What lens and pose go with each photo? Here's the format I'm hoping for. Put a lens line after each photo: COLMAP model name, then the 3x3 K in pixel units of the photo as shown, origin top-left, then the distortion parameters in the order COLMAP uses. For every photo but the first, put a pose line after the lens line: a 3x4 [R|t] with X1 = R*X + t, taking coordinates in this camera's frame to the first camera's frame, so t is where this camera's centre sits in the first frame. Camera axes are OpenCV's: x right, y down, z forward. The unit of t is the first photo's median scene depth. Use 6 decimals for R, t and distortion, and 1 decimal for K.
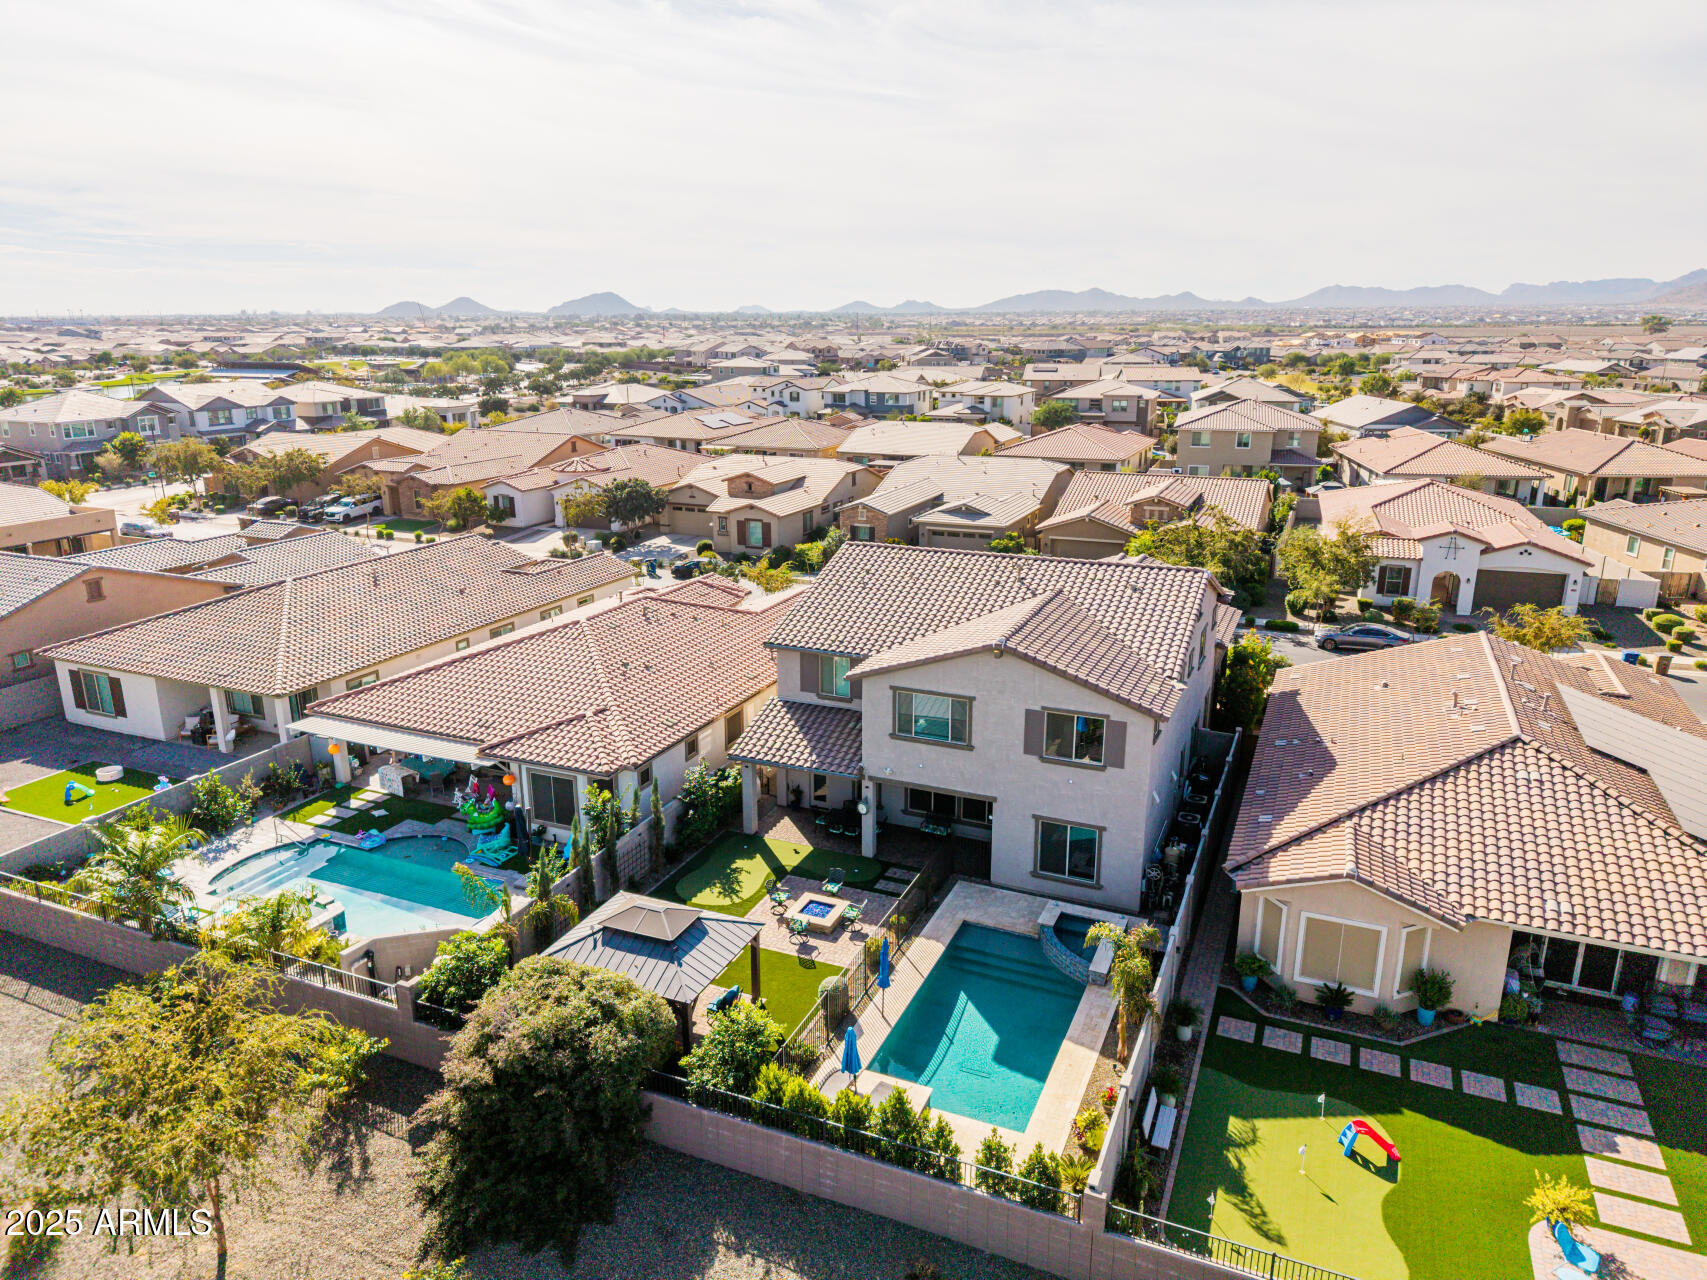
lens RADIAL K [[1135.7, 0, 853.5], [0, 1135.7, 640.0], [0, 0, 1]] dist [0.030557, -0.029129]
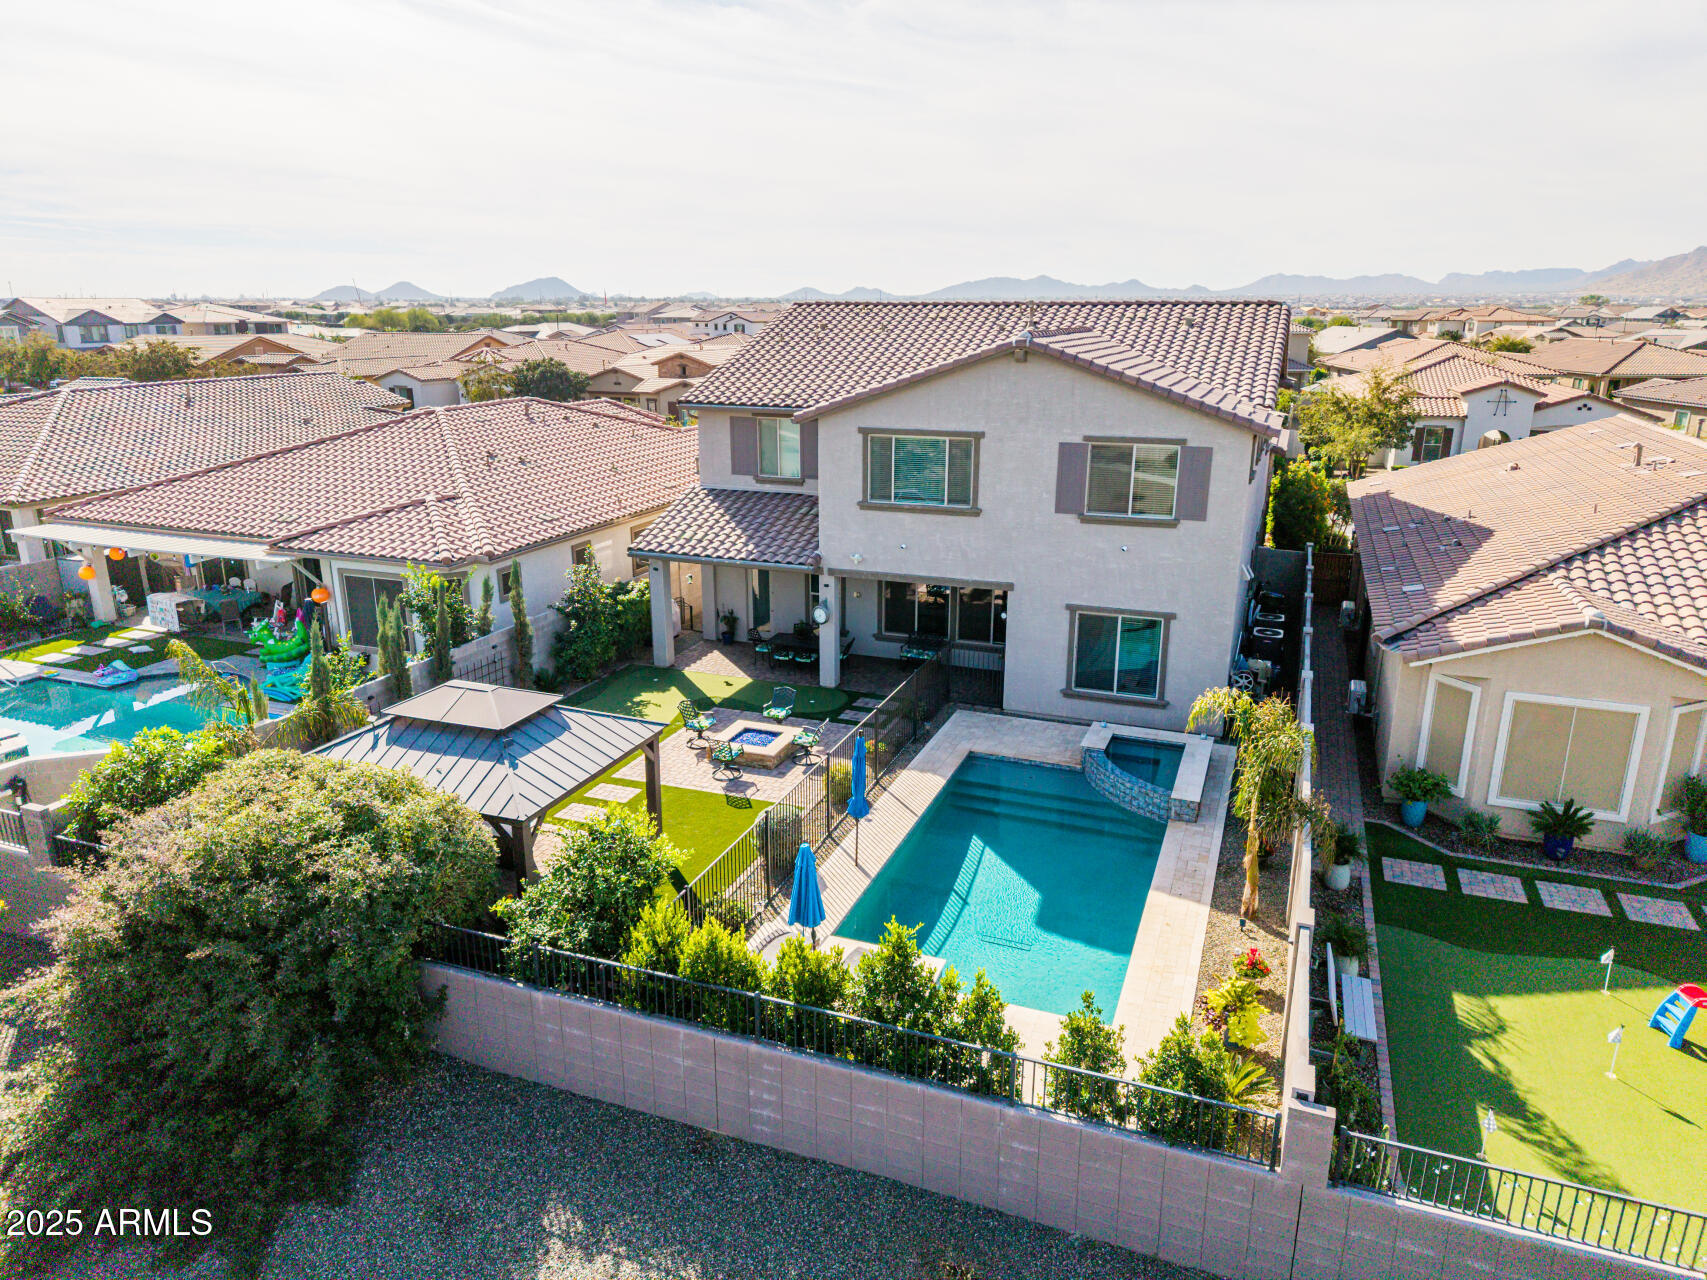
lens RADIAL K [[1135.7, 0, 853.5], [0, 1135.7, 640.0], [0, 0, 1]] dist [0.030557, -0.029129]
pose [[0.999073, -0.009357, 0.042022, -0.001075], [0.008952, 0.999912, 0.009793, 0.174511], [-0.042110, -0.009408, 0.999069, 0.328101]]
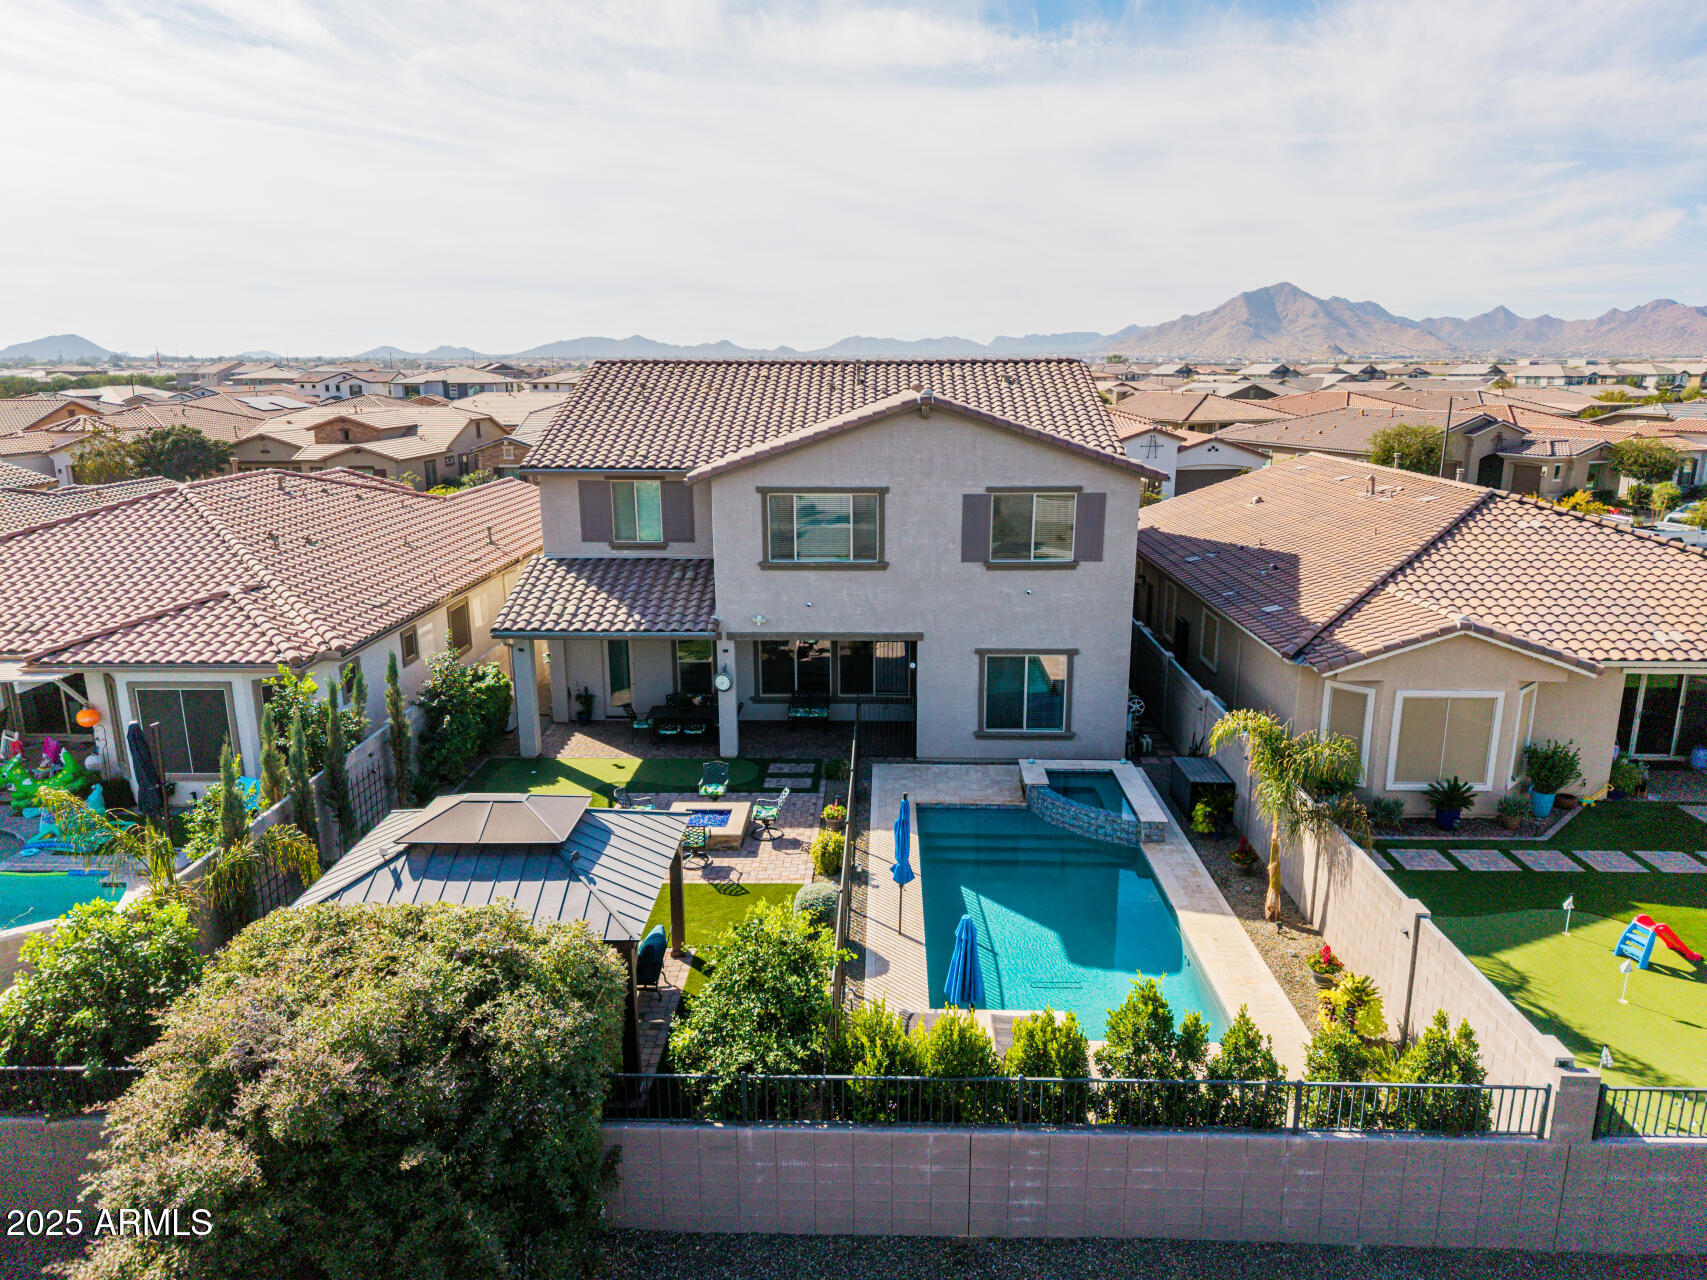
lens RADIAL K [[1138.1, 0, 852.4], [0, 1138.1, 630.2], [0, 0, 1]] dist [0.027478, -0.025187]
pose [[0.928008, -0.085580, 0.362599, -0.178388], [0.102851, 0.994287, -0.028557, 0.160882], [-0.358083, 0.063795, 0.931508, 0.378207]]
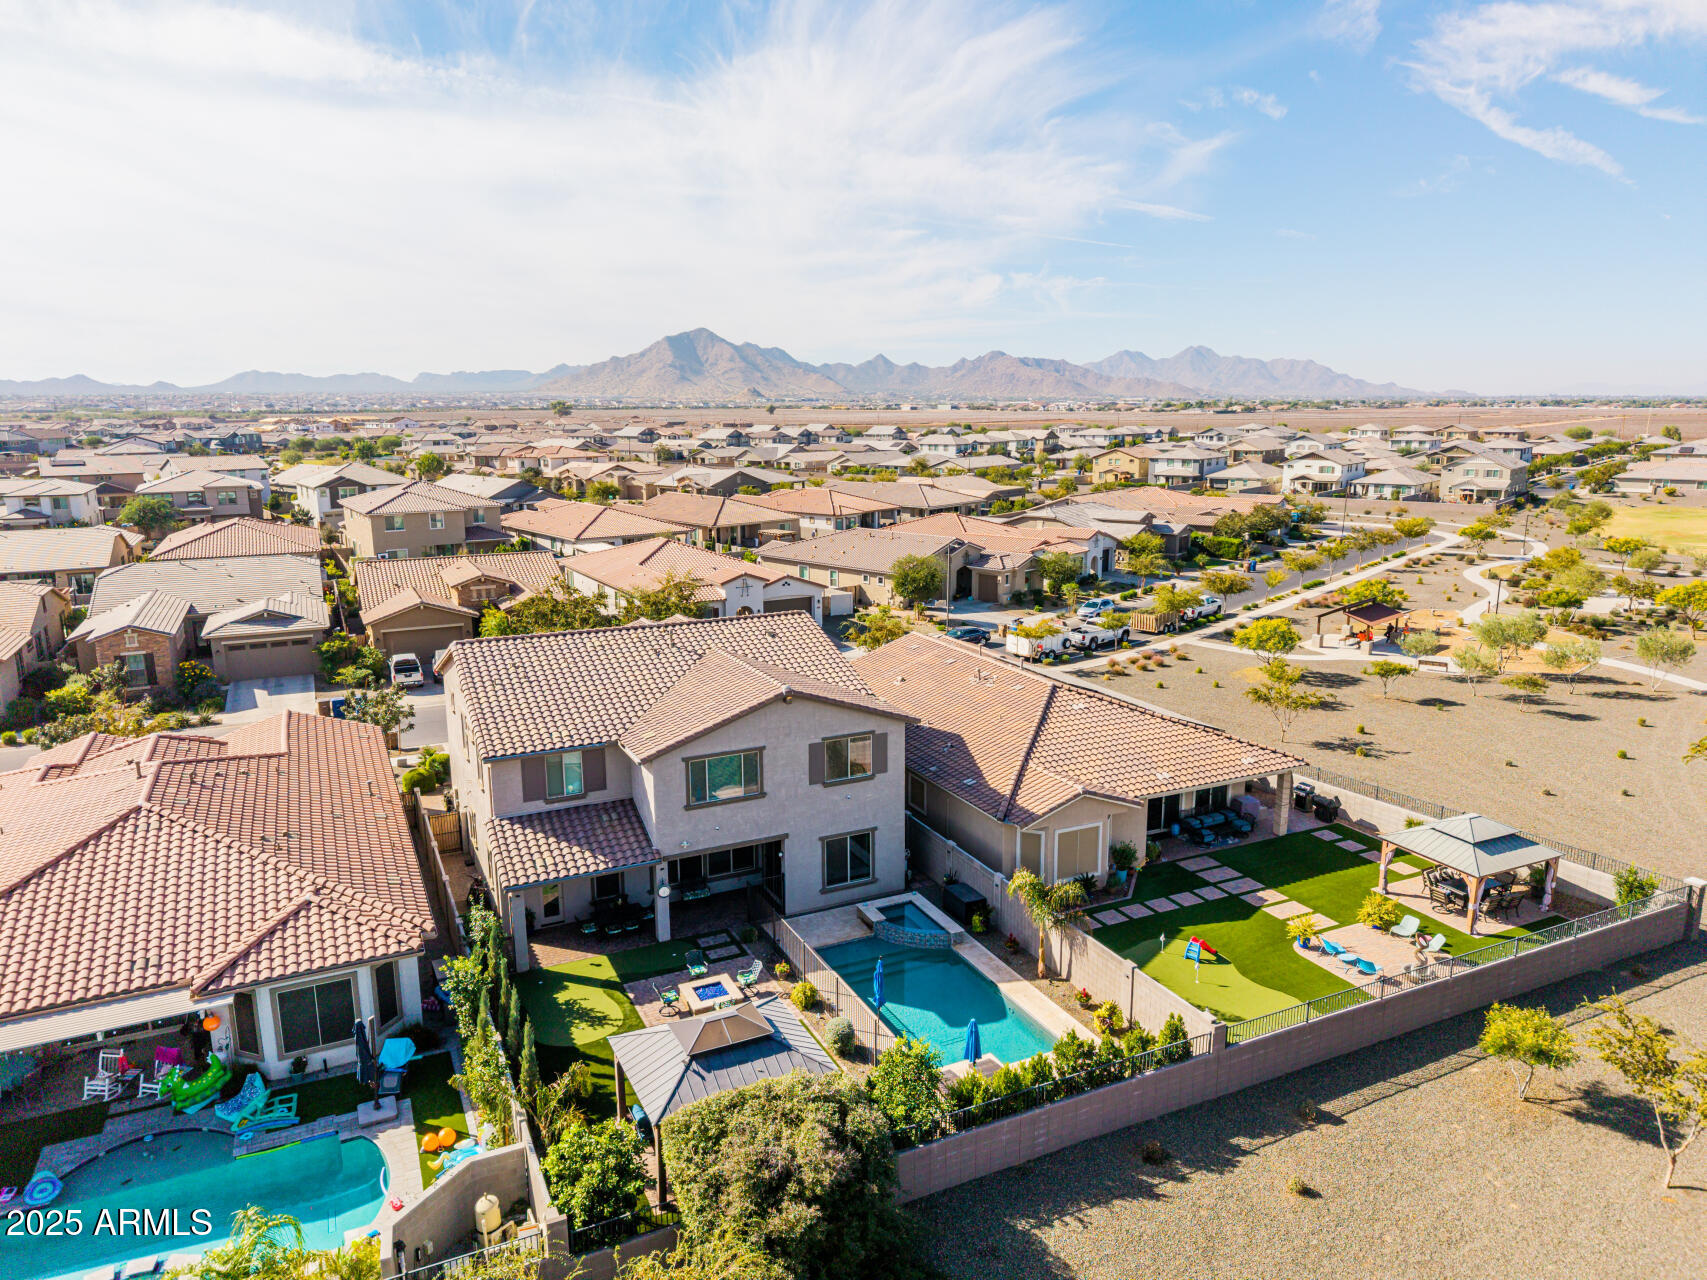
lens RADIAL K [[1138.1, 0, 852.4], [0, 1138.1, 630.2], [0, 0, 1]] dist [0.027478, -0.025187]
pose [[0.653601, -0.151042, 0.741614, -0.643863], [0.209216, 0.977758, 0.014749, -0.057946], [-0.727347, 0.145518, 0.670664, 0.204890]]
